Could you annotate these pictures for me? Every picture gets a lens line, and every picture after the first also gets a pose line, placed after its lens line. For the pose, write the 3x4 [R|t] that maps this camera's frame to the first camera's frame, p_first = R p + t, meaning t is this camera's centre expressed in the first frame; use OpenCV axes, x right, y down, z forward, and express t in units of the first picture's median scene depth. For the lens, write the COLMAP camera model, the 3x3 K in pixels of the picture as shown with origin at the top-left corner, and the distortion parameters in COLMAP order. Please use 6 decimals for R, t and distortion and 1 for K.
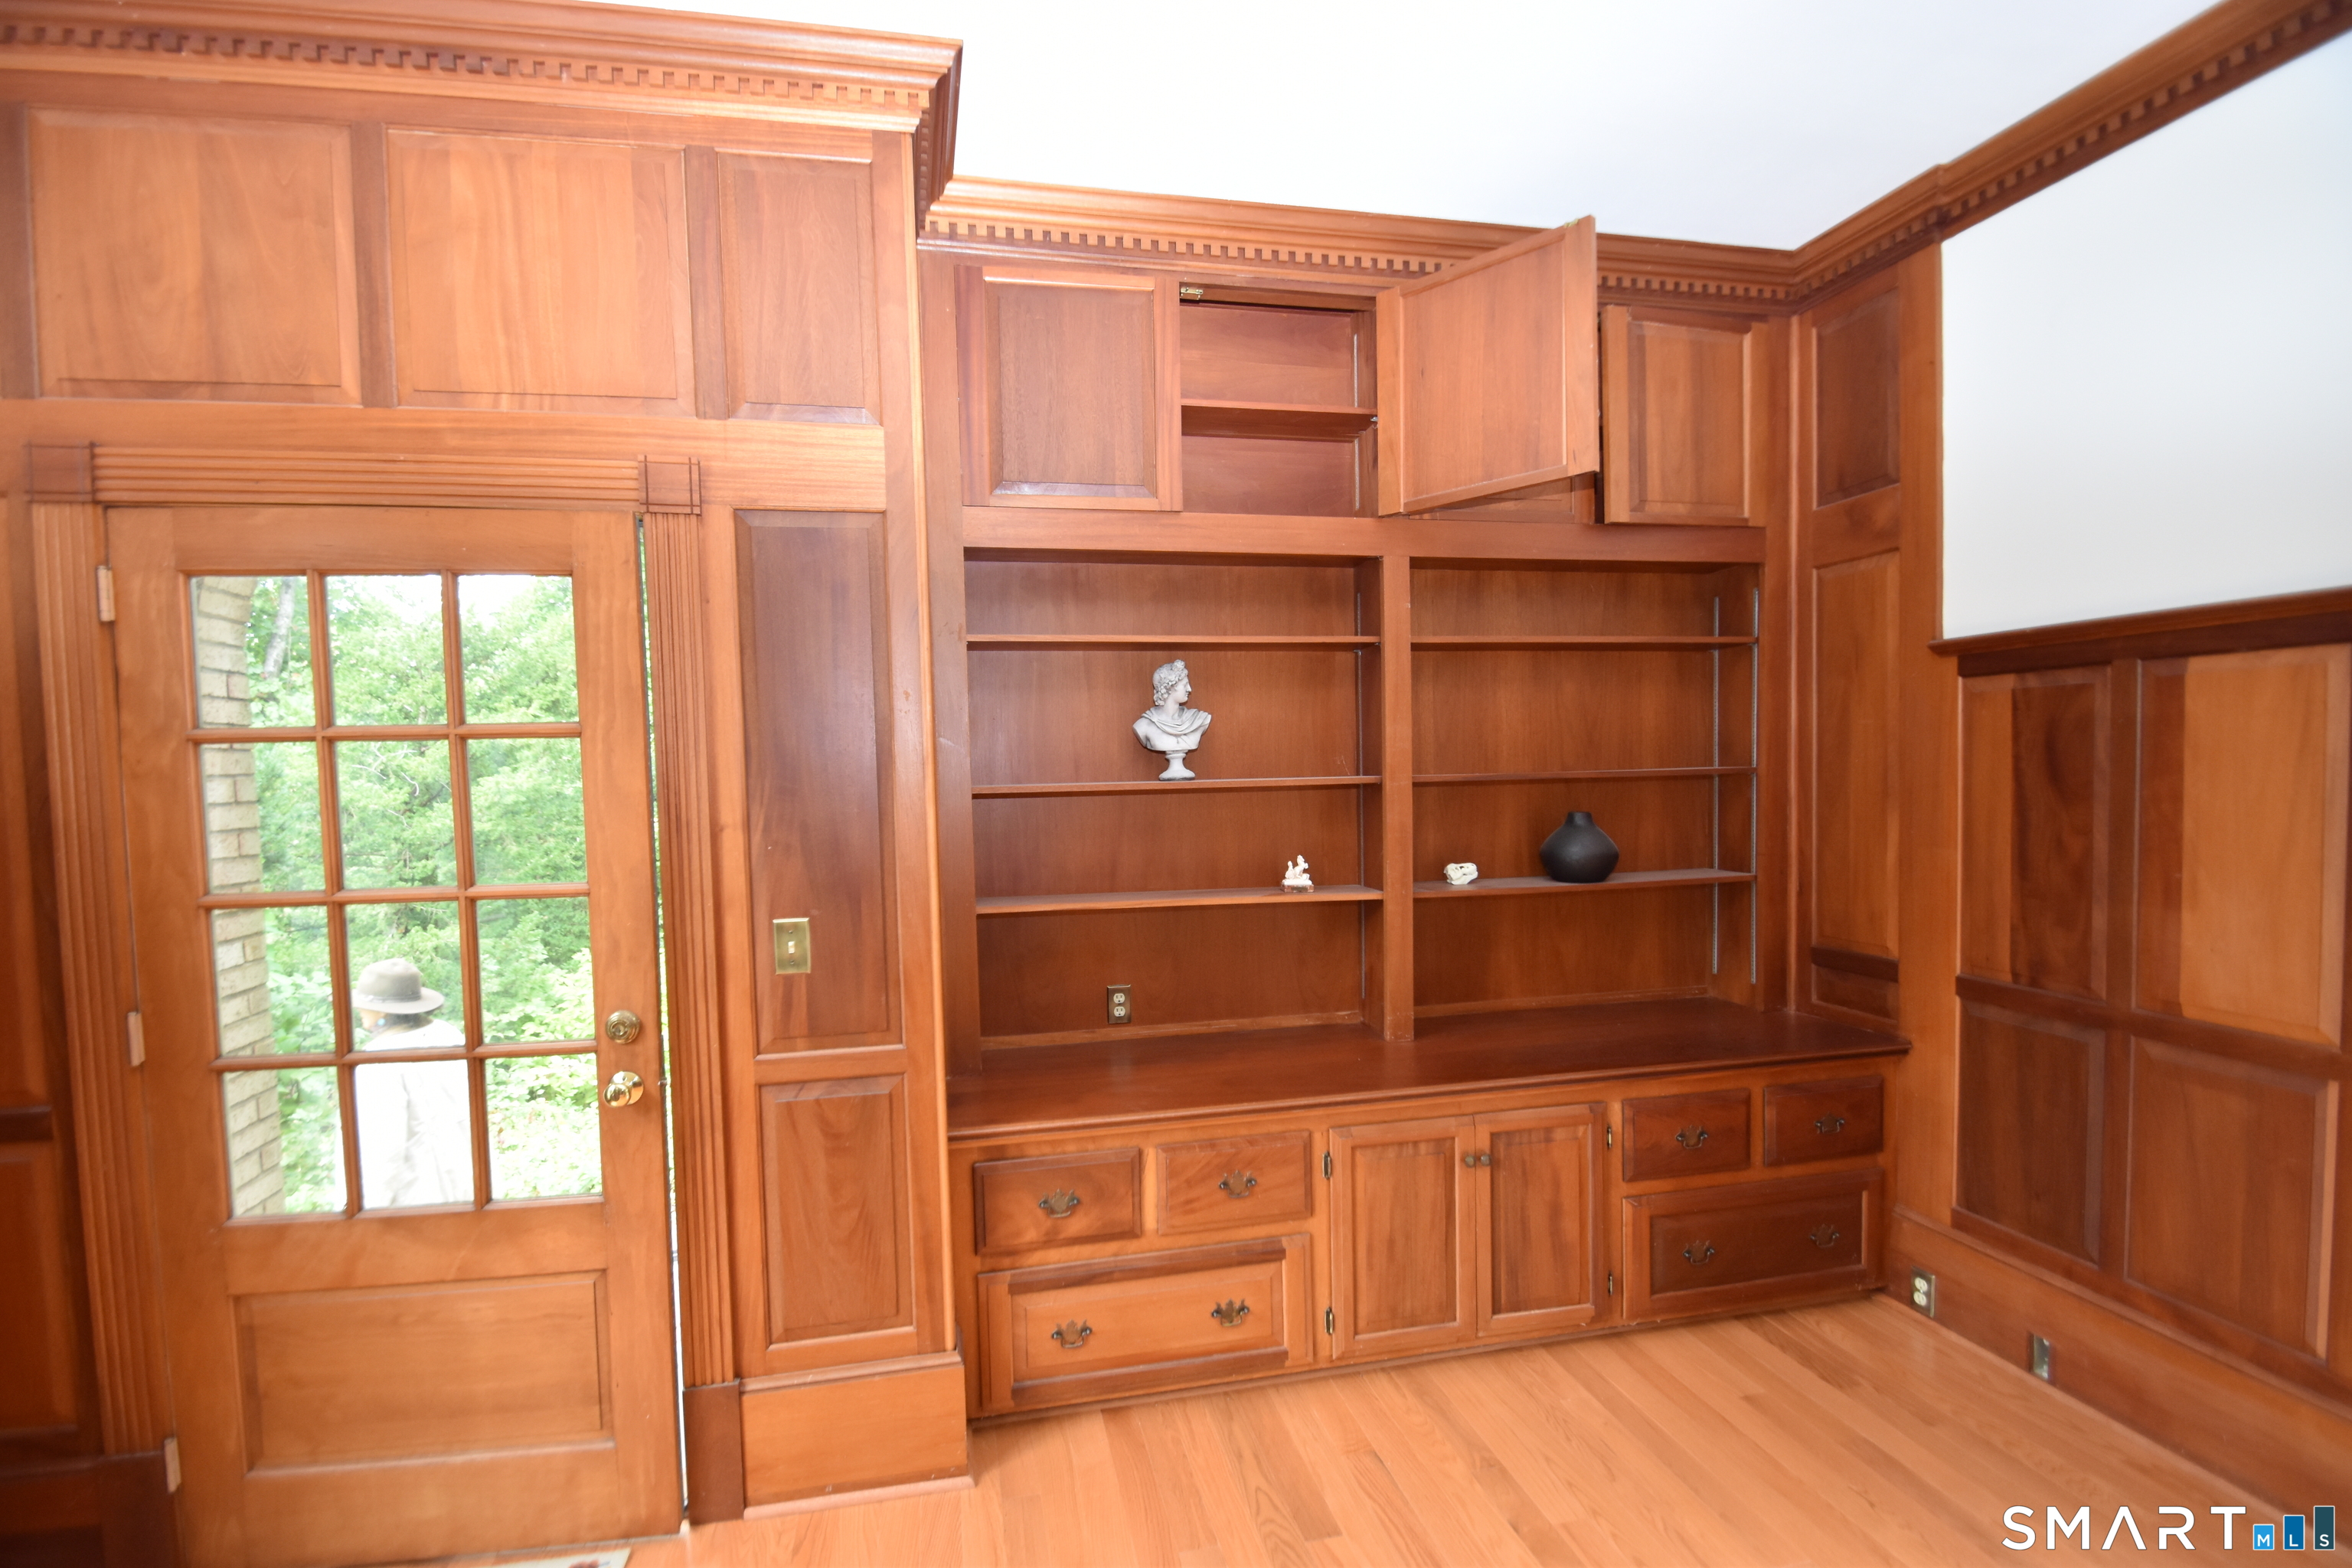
lens RADIAL K [[1034.1, 0, 1148.9], [0, 1034.1, 817.7], [0, 0, 1]] dist [0.012857, -0.015132]
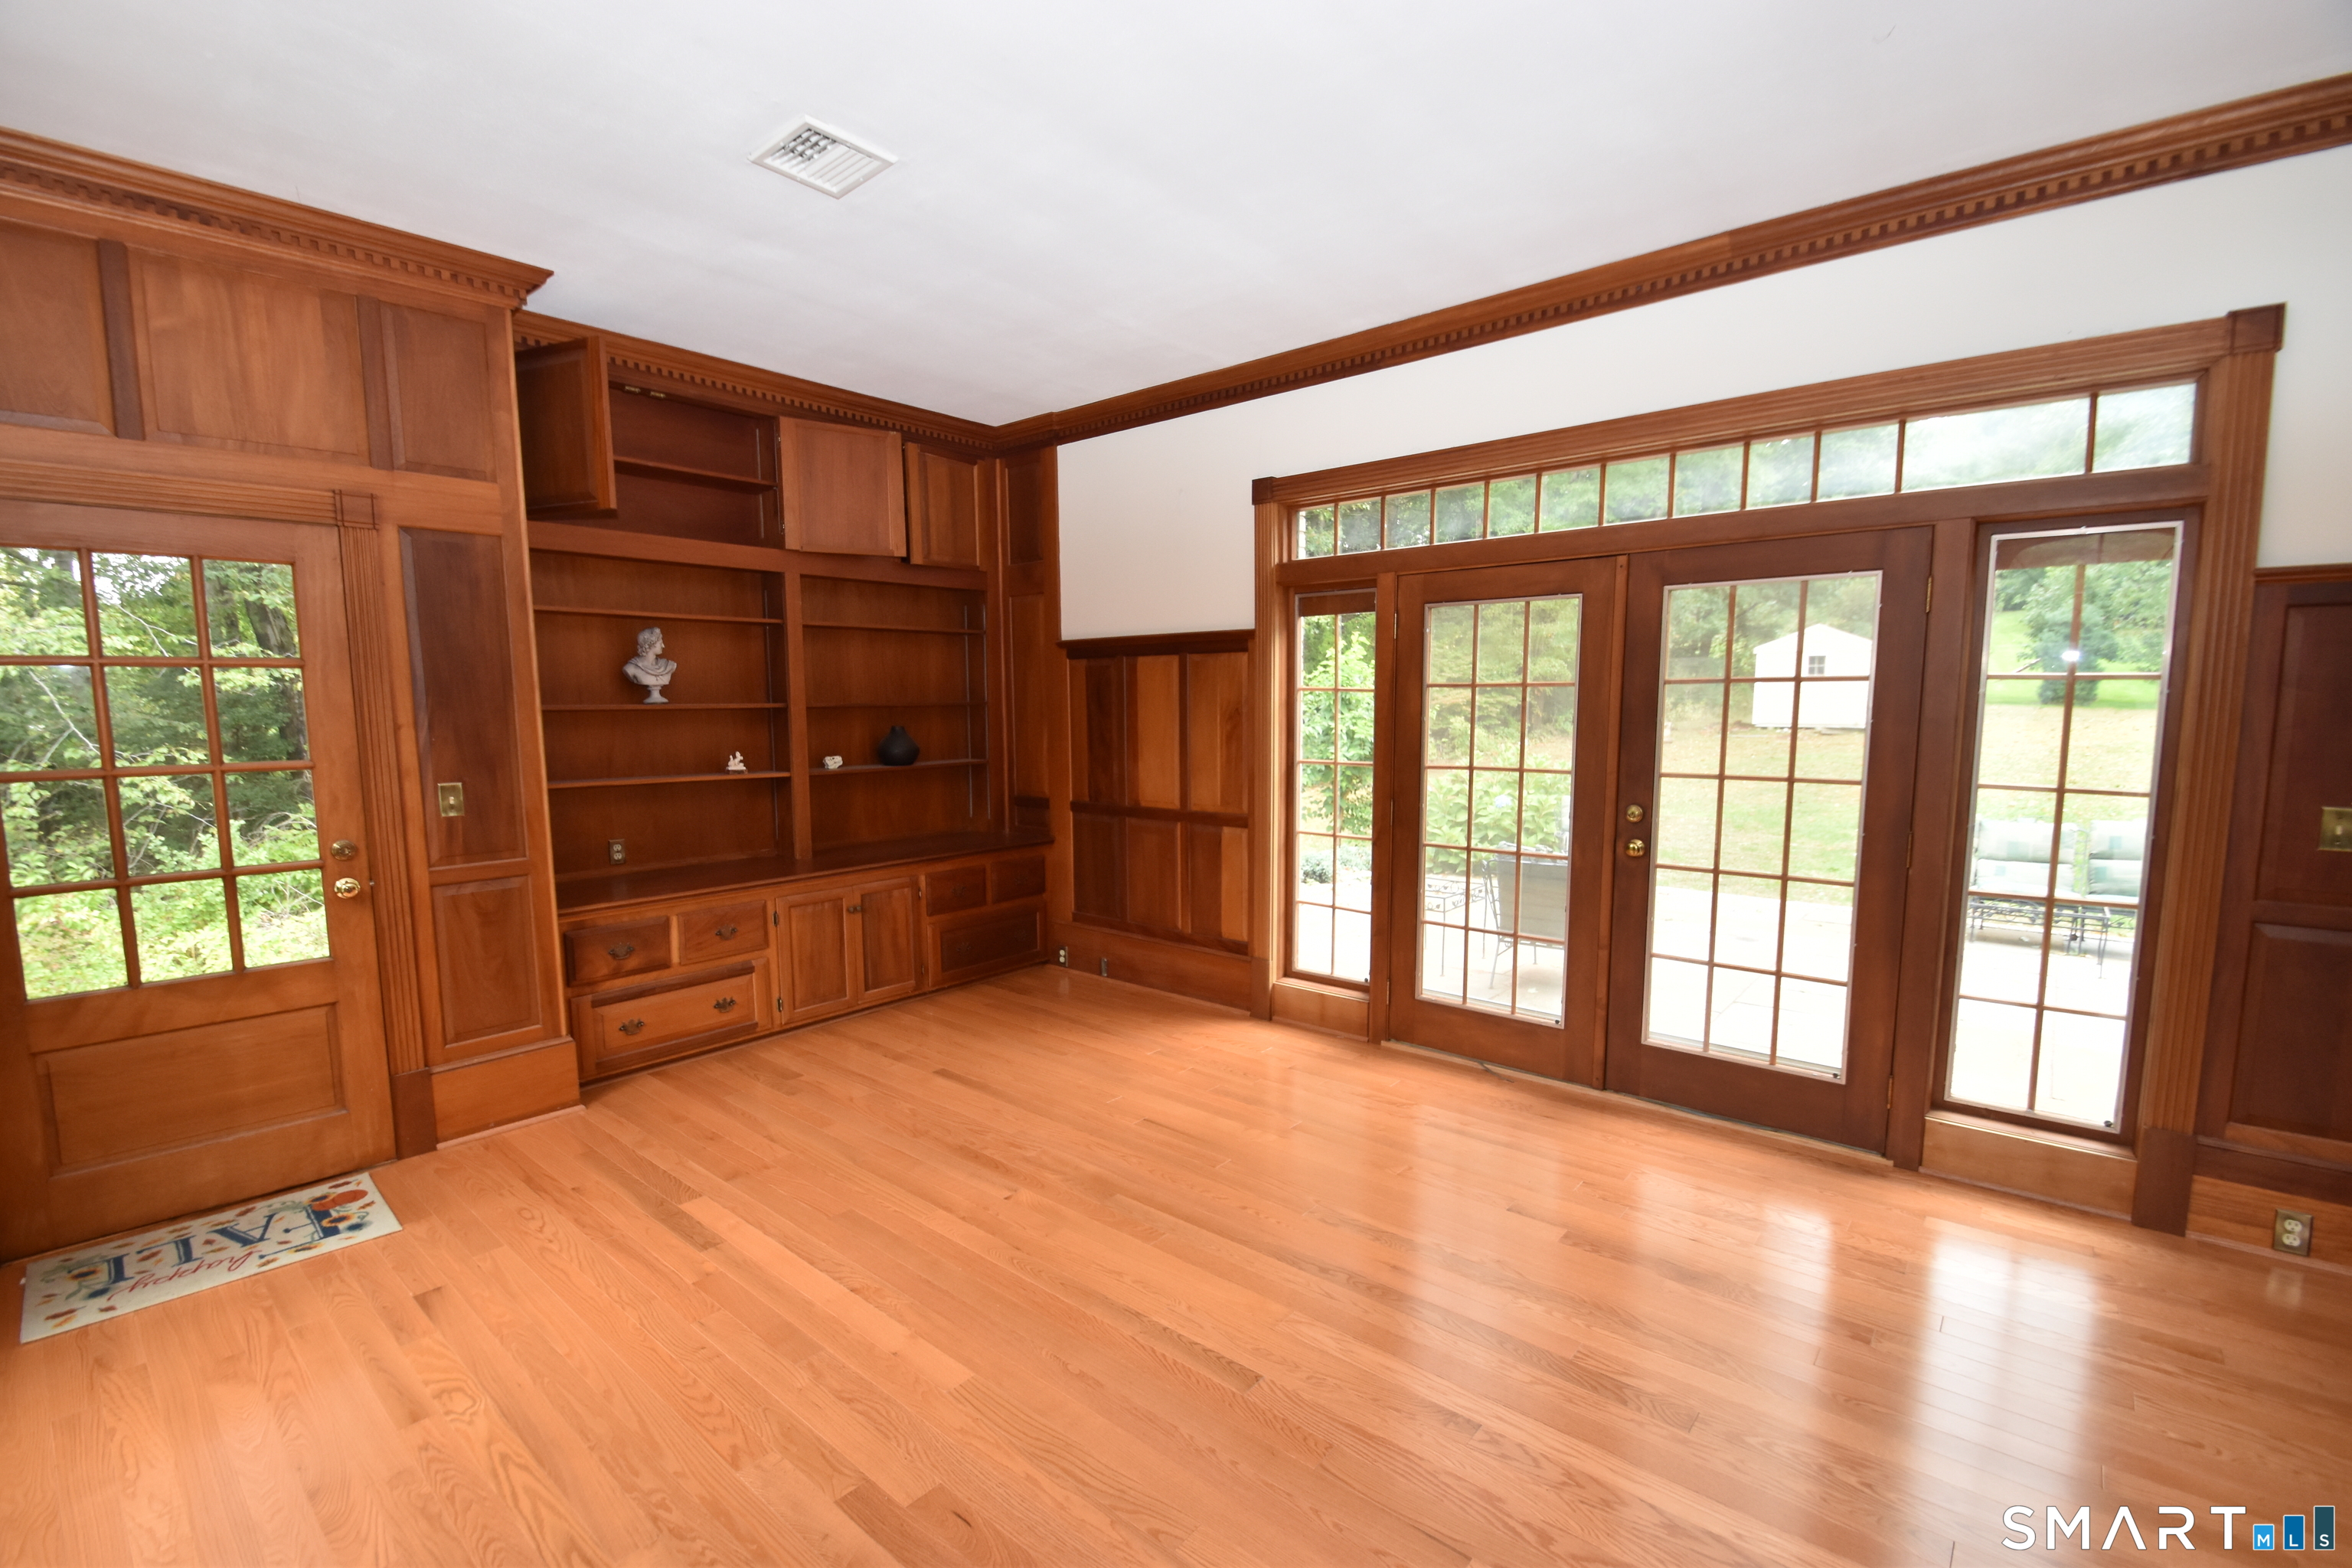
lens RADIAL K [[1034.1, 0, 1148.9], [0, 1034.1, 817.7], [0, 0, 1]] dist [0.012857, -0.015132]
pose [[0.797609, -0.053288, 0.600816, -0.385898], [0.020539, 0.997912, 0.061242, 0.063923], [-0.602825, -0.036507, 0.797038, -0.830300]]
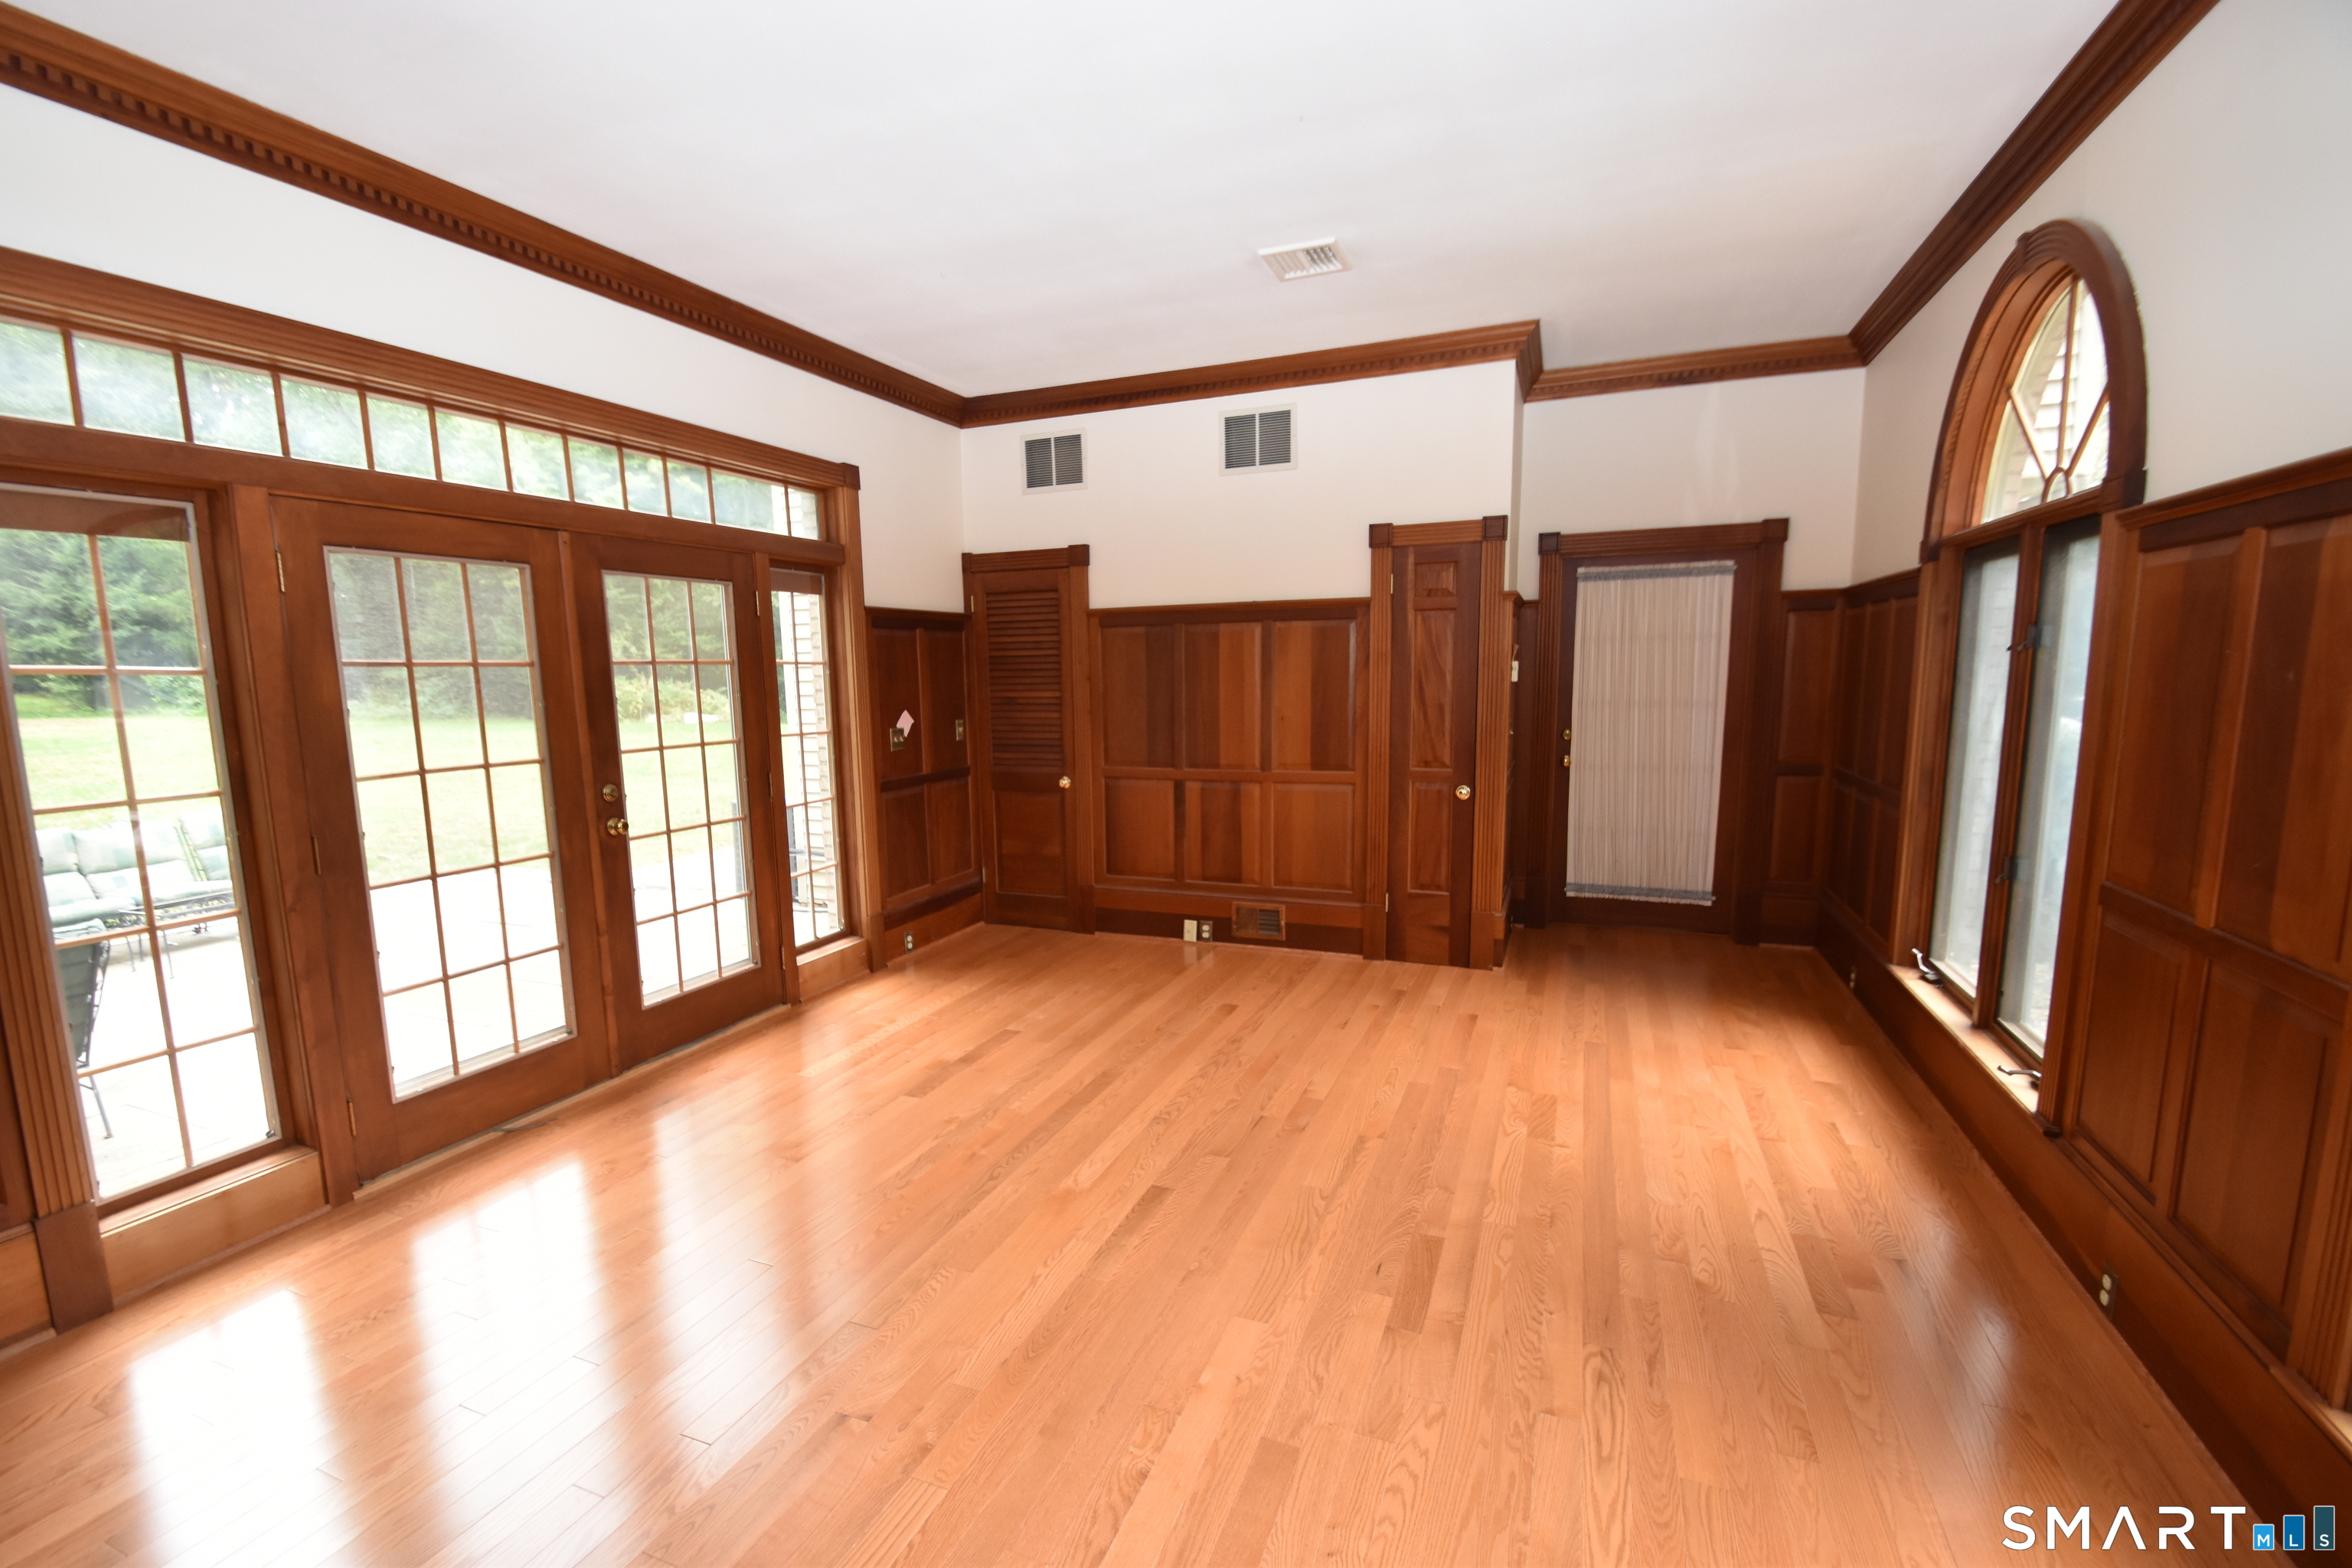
lens RADIAL K [[1034.1, 0, 1148.9], [0, 1034.1, 817.7], [0, 0, 1]] dist [0.012857, -0.015132]
pose [[-0.829717, -0.043168, 0.556513, -0.428774], [0.063865, 0.983116, 0.171476, -0.010278], [-0.554519, 0.177818, -0.812951, 0.729834]]
